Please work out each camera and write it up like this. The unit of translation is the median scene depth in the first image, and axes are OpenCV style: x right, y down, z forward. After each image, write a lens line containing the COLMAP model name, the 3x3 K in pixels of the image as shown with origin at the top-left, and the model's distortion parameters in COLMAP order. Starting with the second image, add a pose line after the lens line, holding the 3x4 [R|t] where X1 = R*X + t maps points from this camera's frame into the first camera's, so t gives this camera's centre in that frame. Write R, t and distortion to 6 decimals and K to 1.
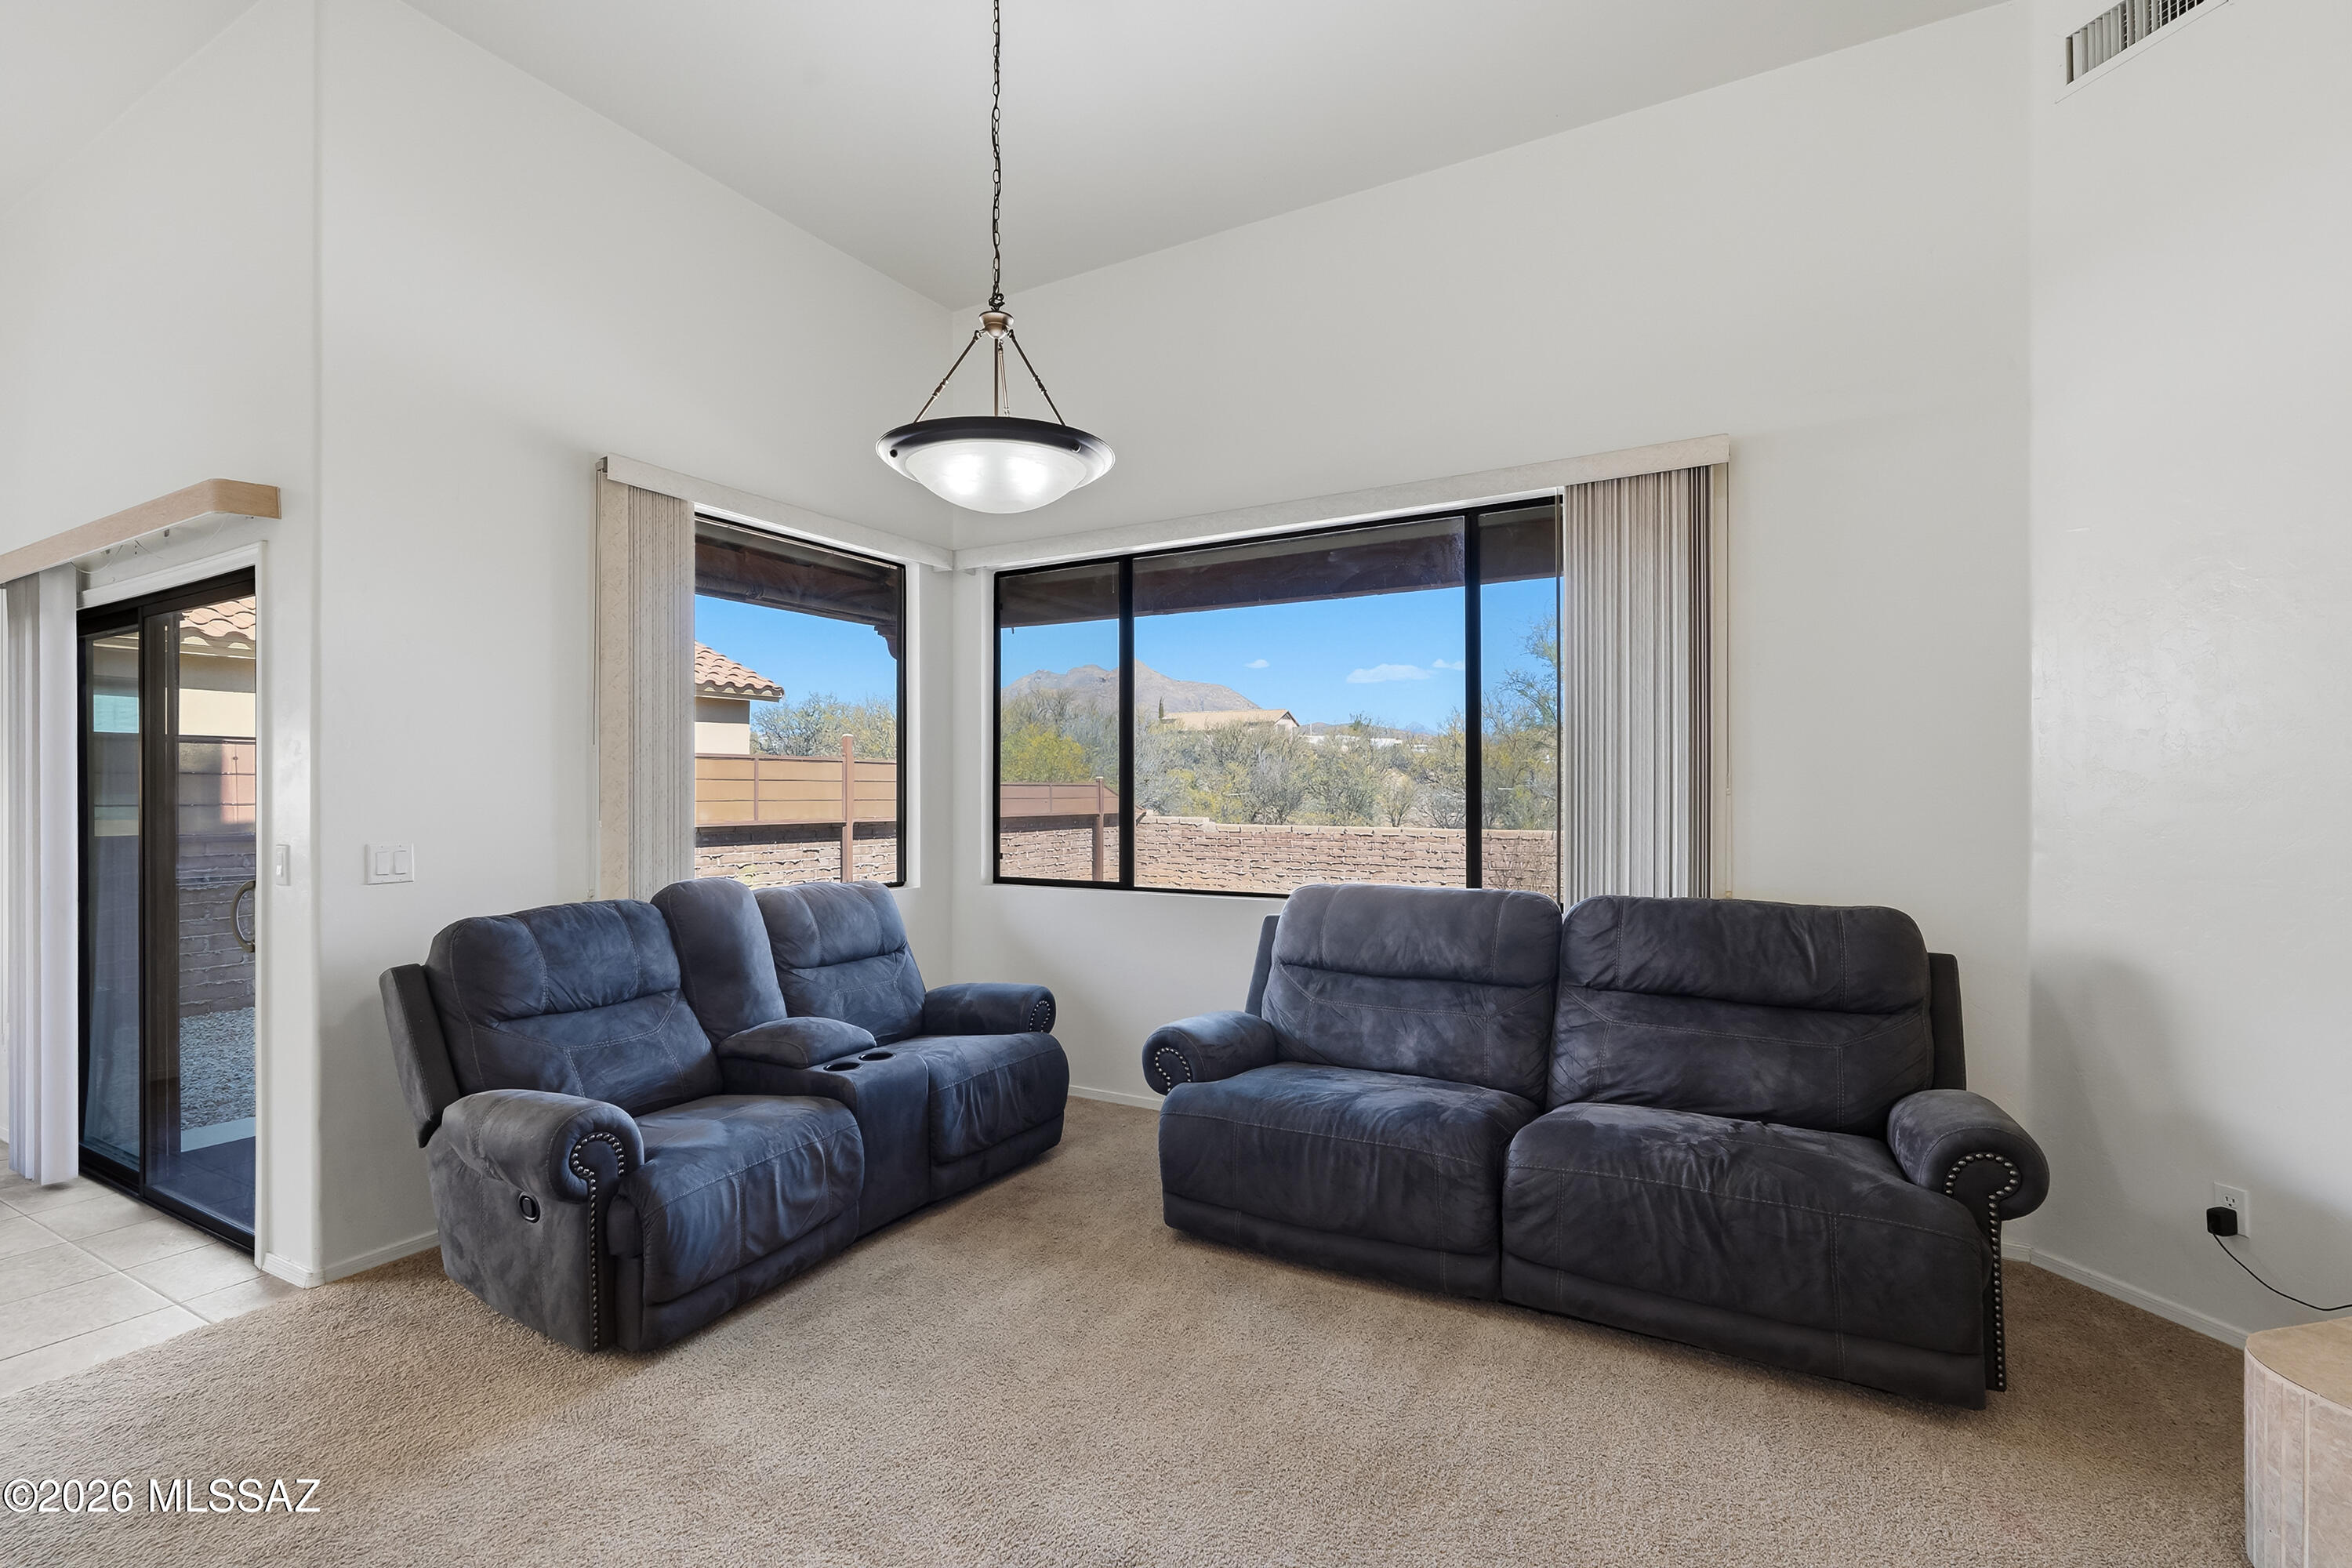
lens RADIAL K [[1071.0, 0, 1180.2], [0, 1071.0, 777.7], [0, 0, 1]] dist [-0.000950, -0.000057]
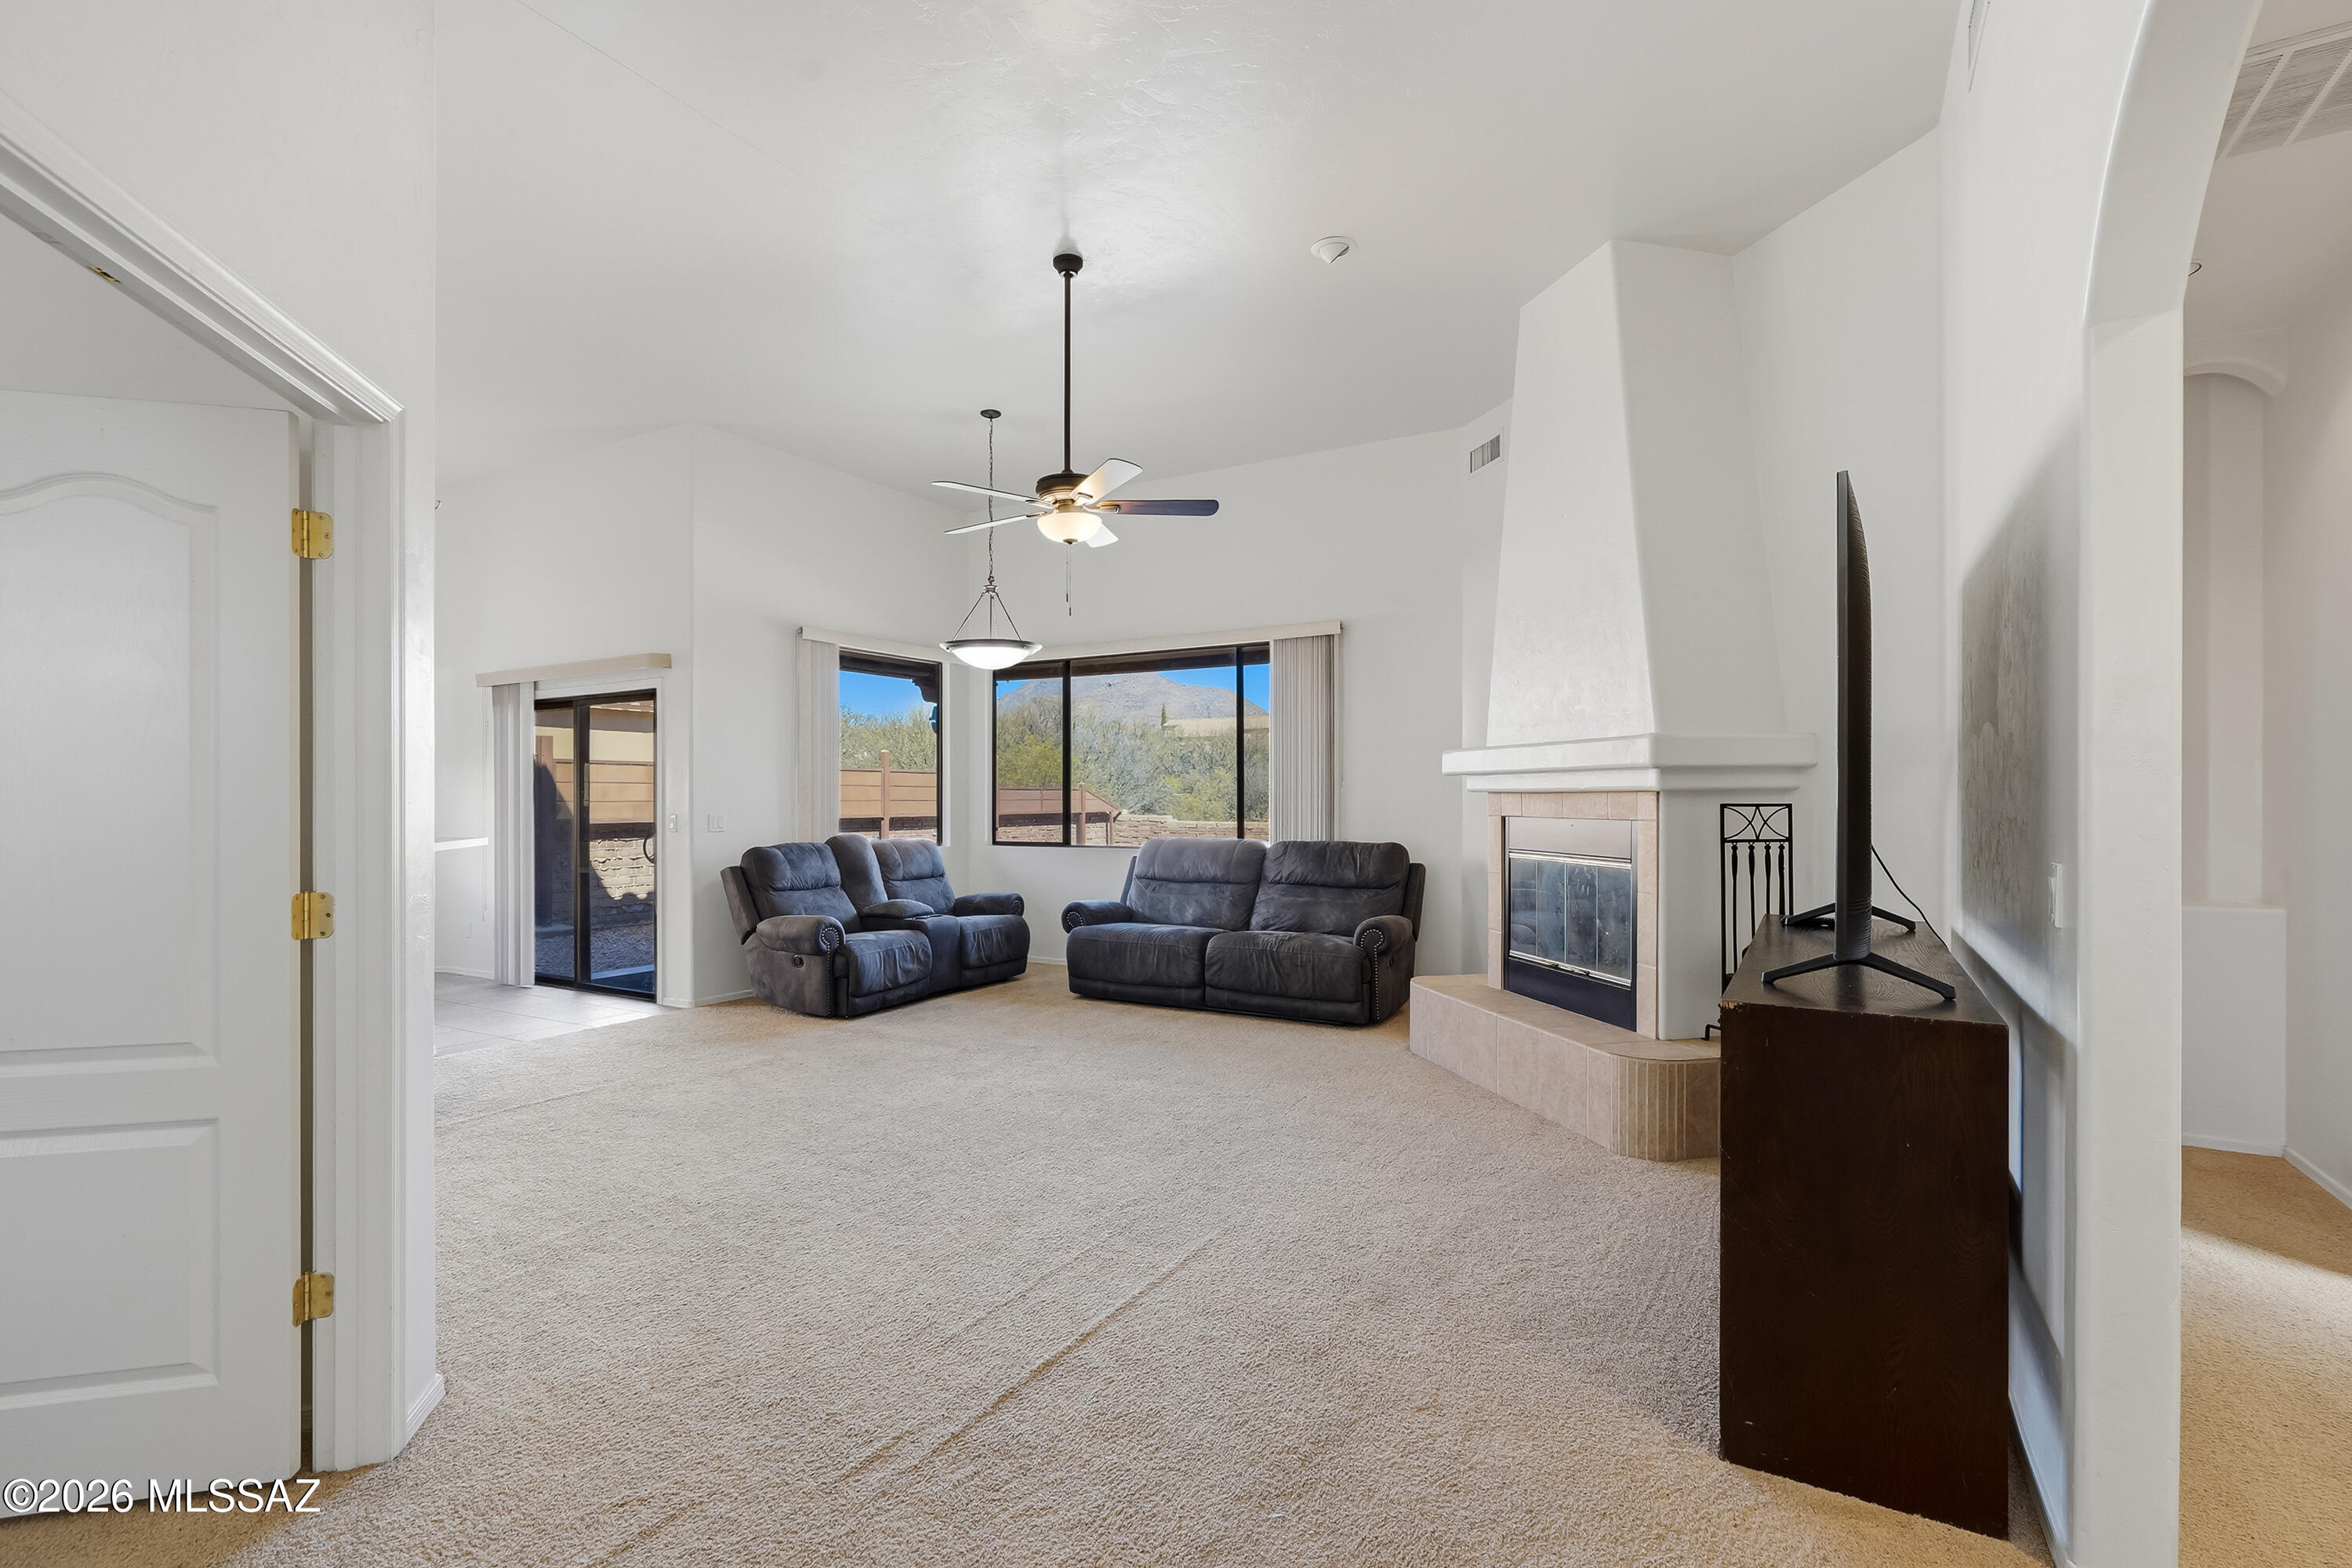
lens RADIAL K [[1112.3, 0, 1176.0], [0, 1112.3, 784.0], [0, 0, 1]] dist [-0.000635, 0.000013]
pose [[0.999880, 0.000311, -0.015520, 0.221590], [-0.000297, 1.000000, 0.000887, -0.001776], [0.015520, -0.000882, 0.999879, -1.170482]]
